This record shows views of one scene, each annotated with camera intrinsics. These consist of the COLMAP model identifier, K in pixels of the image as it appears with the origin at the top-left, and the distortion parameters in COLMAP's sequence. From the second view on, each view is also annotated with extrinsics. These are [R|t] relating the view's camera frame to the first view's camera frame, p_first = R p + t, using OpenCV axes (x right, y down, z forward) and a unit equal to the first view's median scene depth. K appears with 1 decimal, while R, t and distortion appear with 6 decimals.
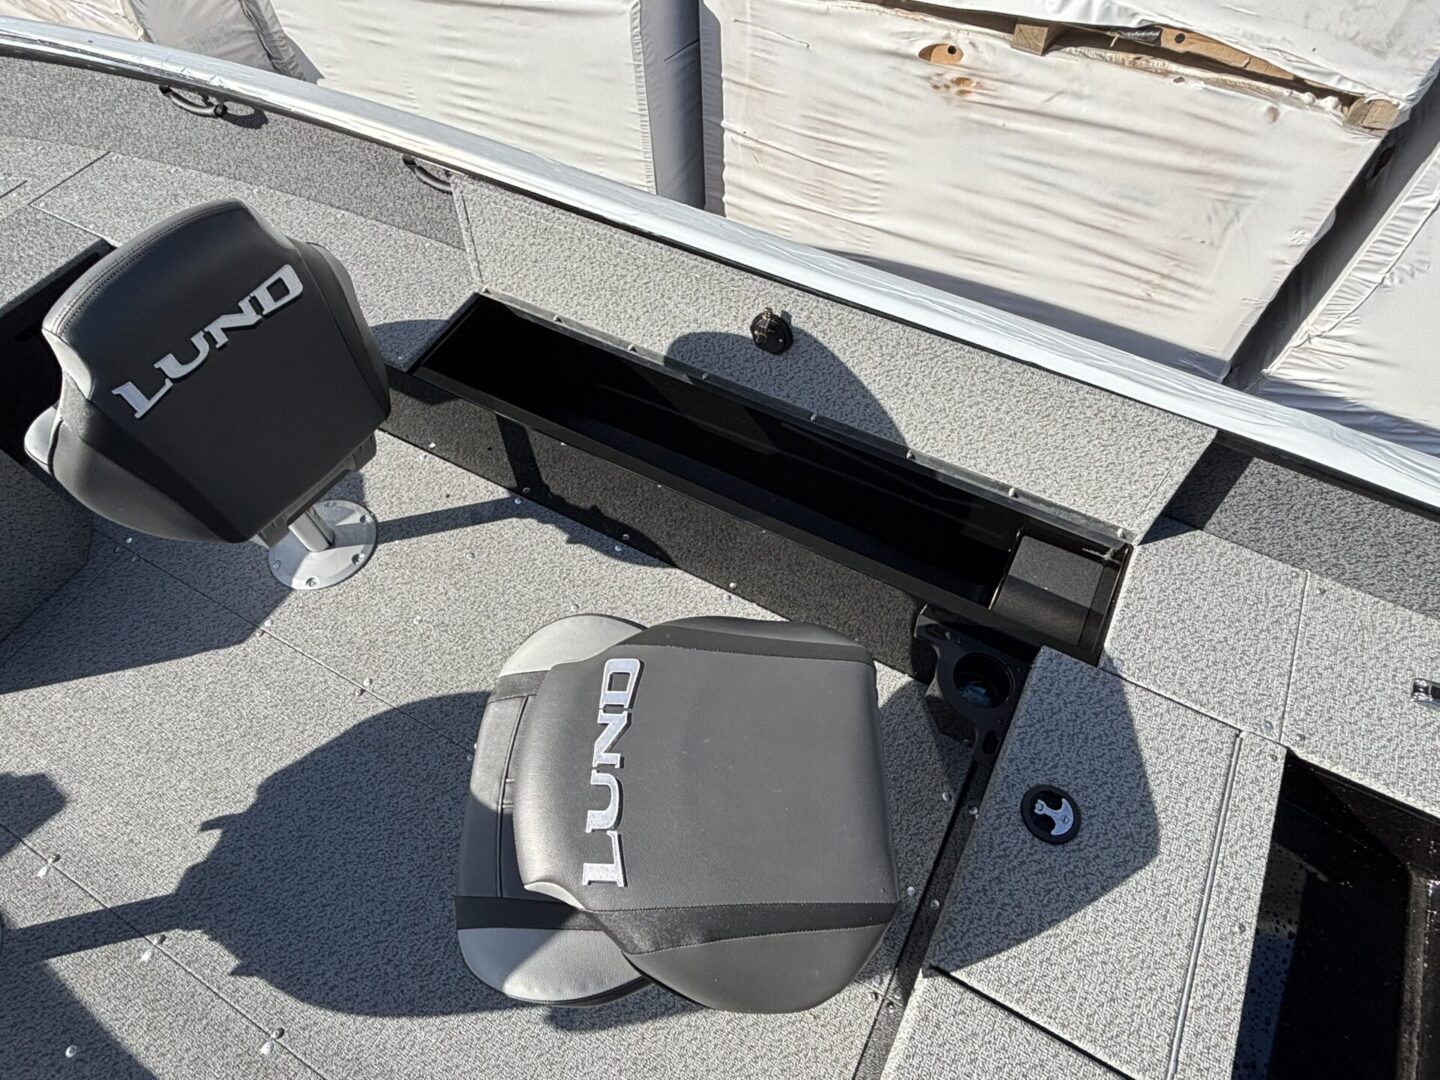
lens RADIAL K [[795.0, 0, 707.2], [0, 795.0, 530.0], [0, 0, 1]] dist [-0.006497, 0.001860]
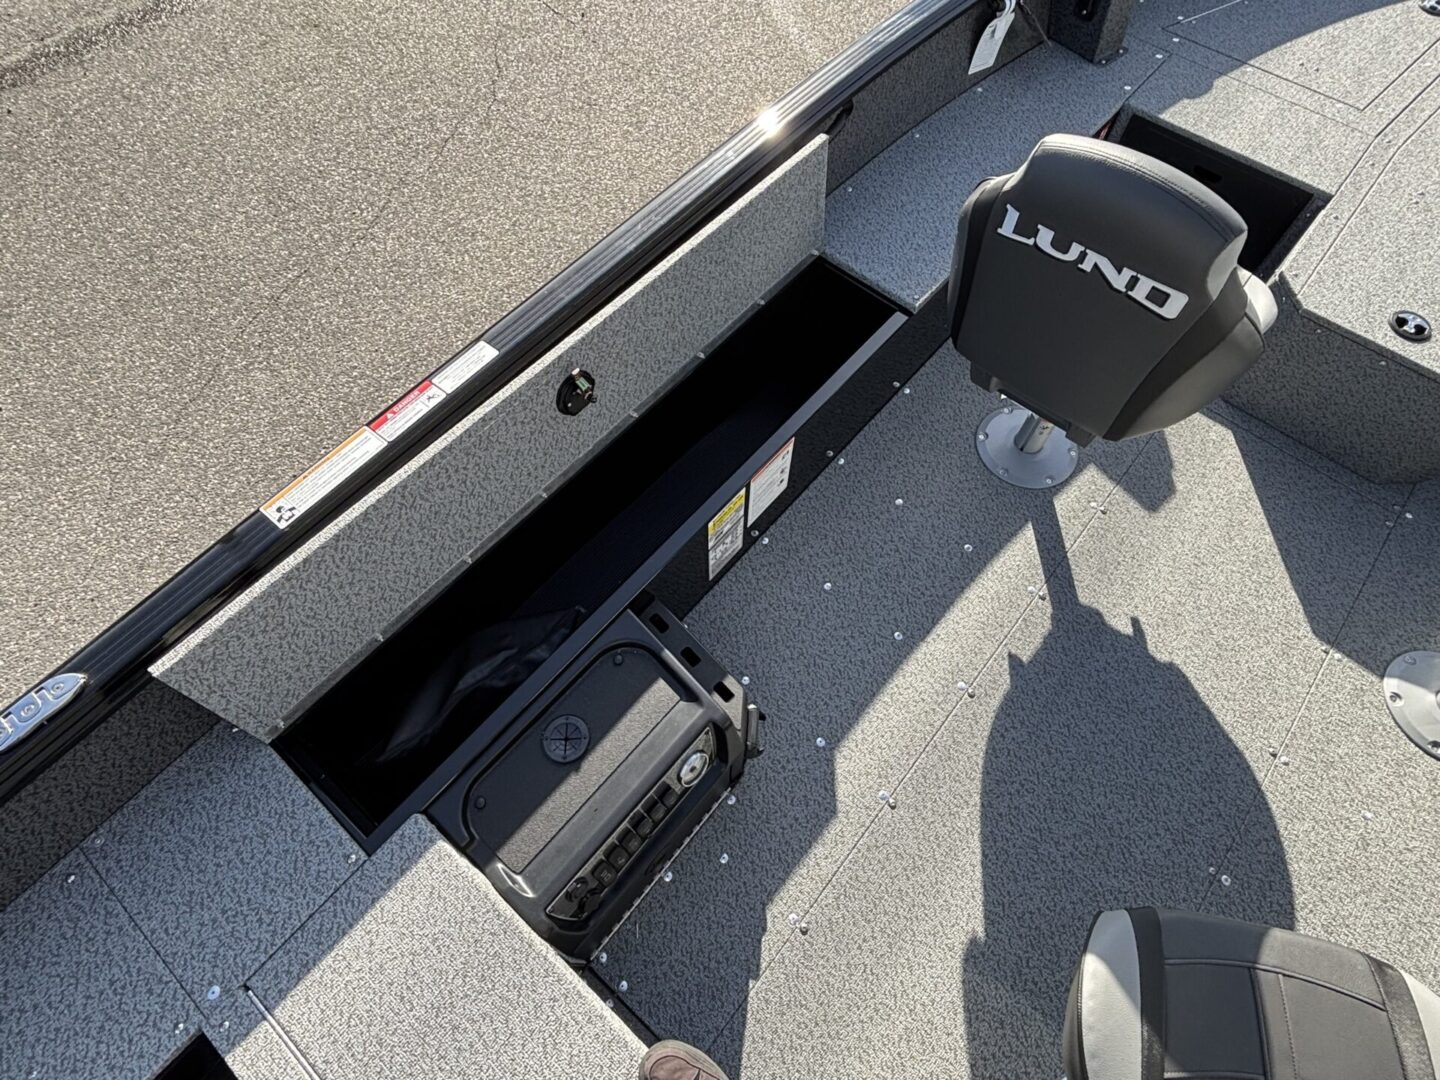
lens RADIAL K [[795.0, 0, 707.2], [0, 795.0, 530.0], [0, 0, 1]] dist [-0.006497, 0.001860]
pose [[-0.208159, 0.870367, -0.446242, -0.091966], [-0.824767, 0.089050, 0.558417, 0.194167], [0.525765, 0.484285, 0.699313, -0.153626]]
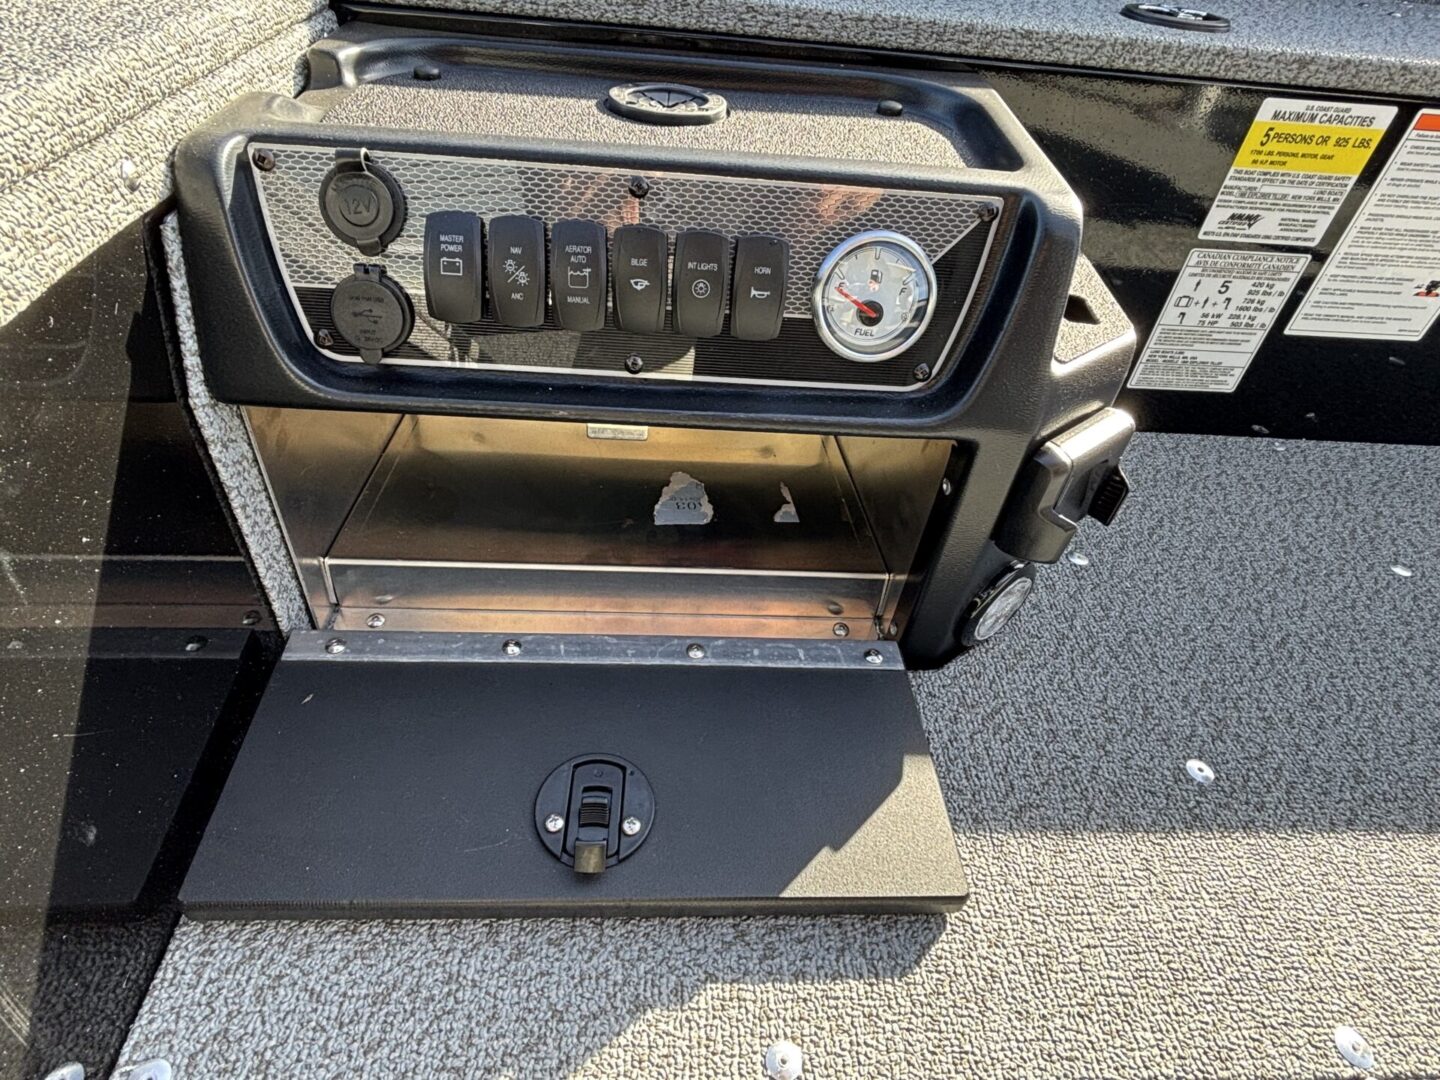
lens RADIAL K [[807.2, 0, 696.9], [0, 807.2, 537.9], [0, 0, 1]] dist [-0.060523, 0.042558]
pose [[-0.853033, 0.314235, -0.416643, -0.063162], [-0.470423, -0.117401, 0.874596, 0.455321], [0.225914, 0.942058, 0.247970, 0.463197]]
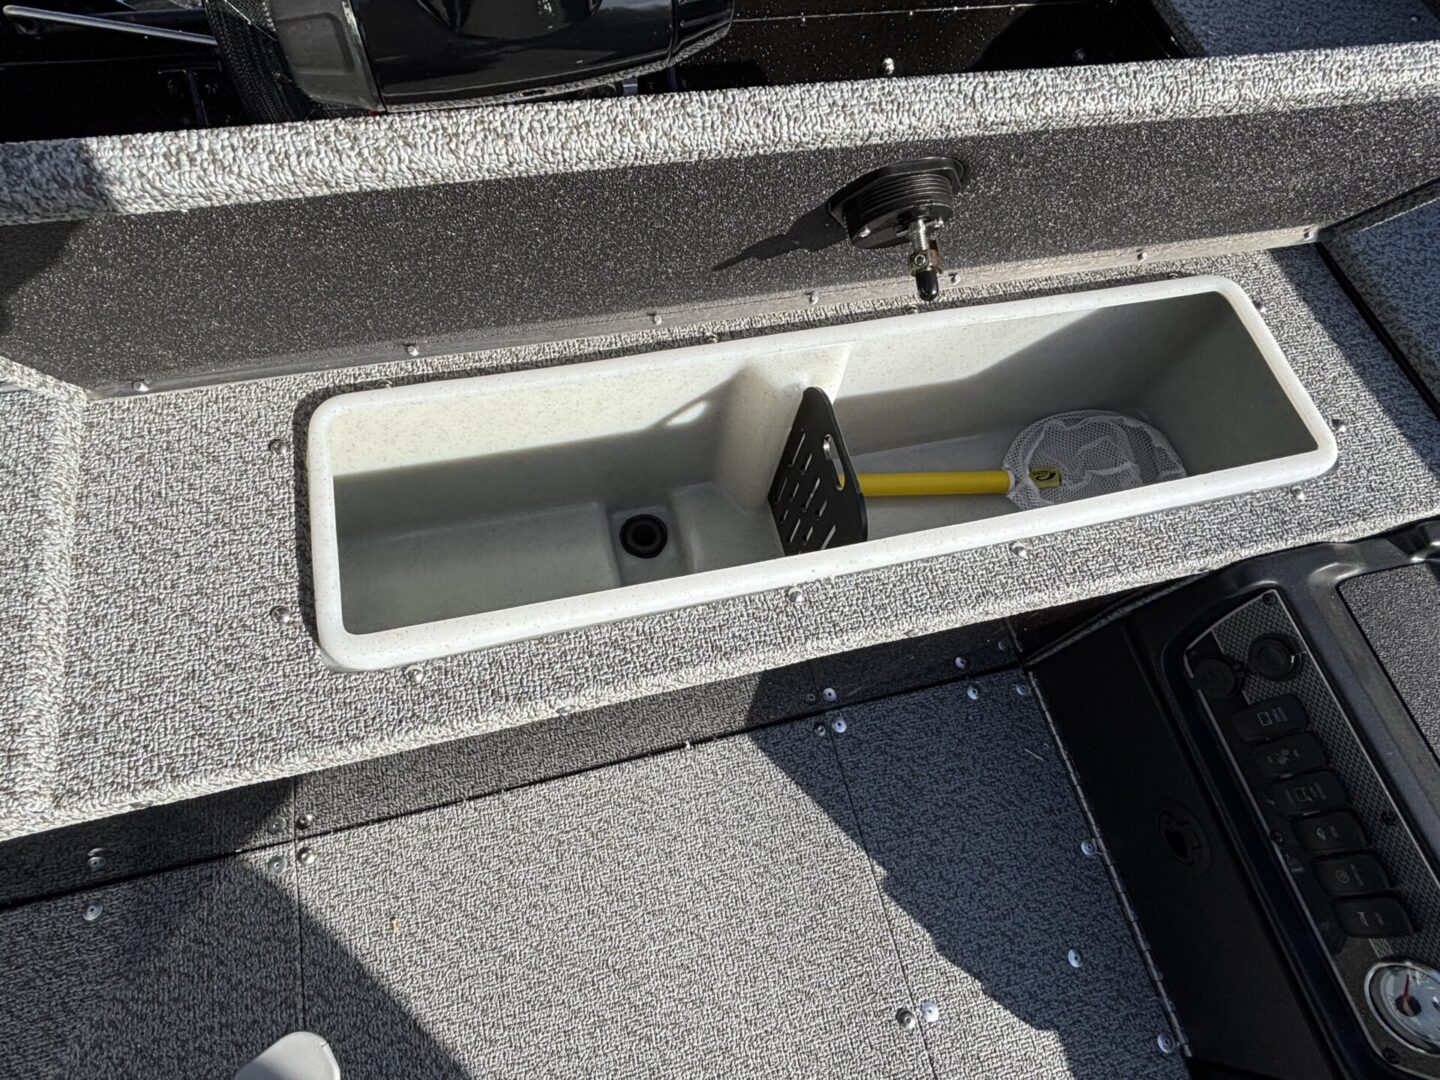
lens RADIAL K [[795.0, 0, 707.2], [0, 795.0, 530.0], [0, 0, 1]] dist [-0.006497, 0.001860]
pose [[-0.676899, -0.684172, 0.271508, 0.014196], [0.573089, -0.258374, 0.777696, 0.278851], [-0.461927, 0.682020, 0.566985, 0.287638]]
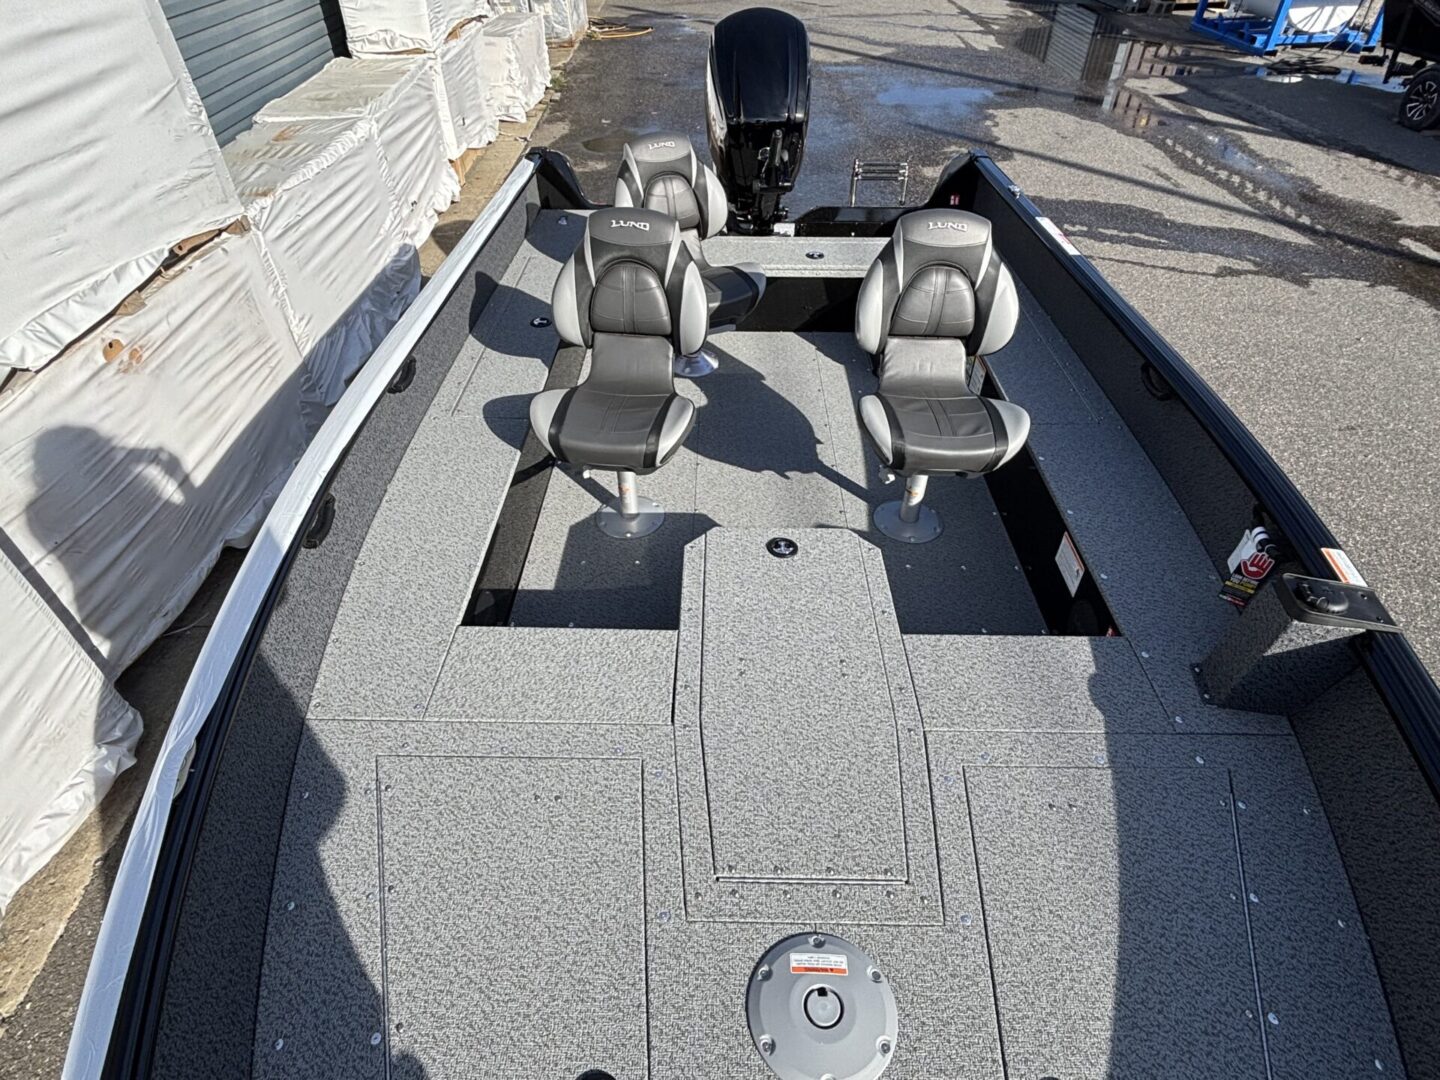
lens RADIAL K [[799.0, 0, 720.0], [0, 799.0, 540.0], [0, 0, 1]] dist [-0.004551, 0.000297]
pose [[-0.480783, -0.545105, 0.686811, -1.688358], [0.743702, 0.161427, 0.648729, -0.863494], [-0.464495, 0.822680, 0.327784, 0.459071]]
